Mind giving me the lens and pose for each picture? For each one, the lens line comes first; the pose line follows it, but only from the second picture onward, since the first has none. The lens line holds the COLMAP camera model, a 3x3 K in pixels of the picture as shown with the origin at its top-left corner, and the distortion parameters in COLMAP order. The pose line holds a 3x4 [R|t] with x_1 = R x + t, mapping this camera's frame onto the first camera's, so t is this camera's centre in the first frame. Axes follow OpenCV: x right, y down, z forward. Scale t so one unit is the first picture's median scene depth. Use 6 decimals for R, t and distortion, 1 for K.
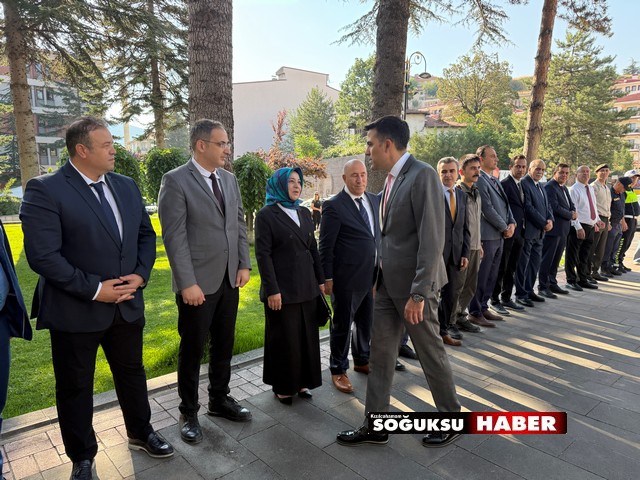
lens RADIAL K [[457.1, 0, 321.9], [0, 457.1, 242.5], [0, 0, 1]] dist [0.035918, -0.040548]
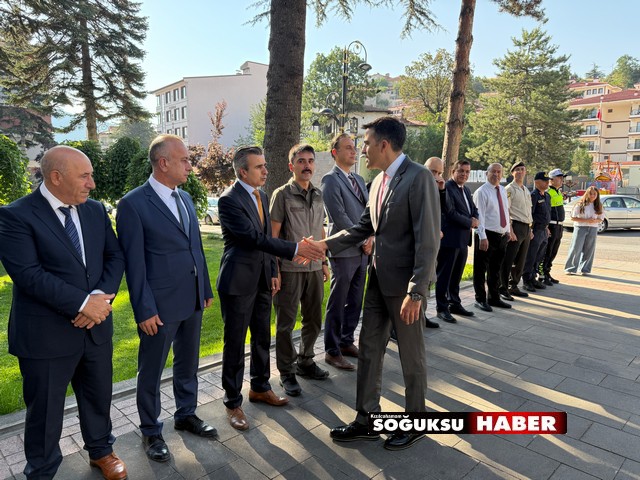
lens RADIAL K [[457.1, 0, 323.5], [0, 457.1, 242.0], [0, 0, 1]] dist [0.035918, -0.040548]
pose [[0.998140, 0.000640, 0.060958, 0.056858], [-0.000825, 0.999995, 0.003012, -0.006712], [-0.060956, -0.003056, 0.998136, 0.049200]]
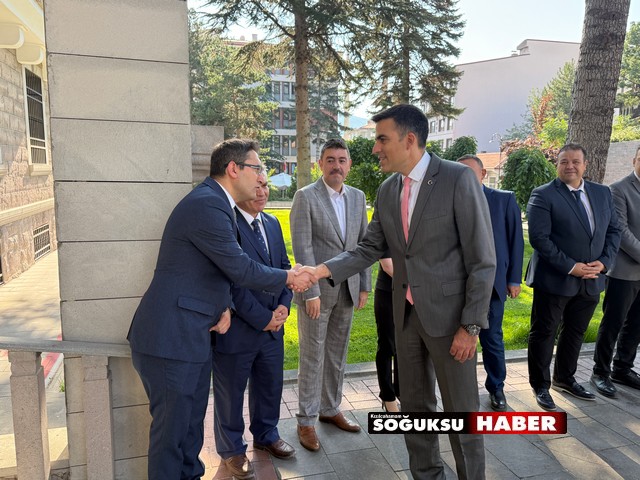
lens RADIAL K [[500.9, 0, 320.9], [0, 500.9, 245.4], [0, 0, 1]] dist [0.050708, -0.062732]
pose [[0.907965, 0.075208, -0.412242, -0.051992], [-0.069514, 0.997165, 0.028816, 0.004141], [0.413241, 0.002493, 0.910618, -0.065263]]
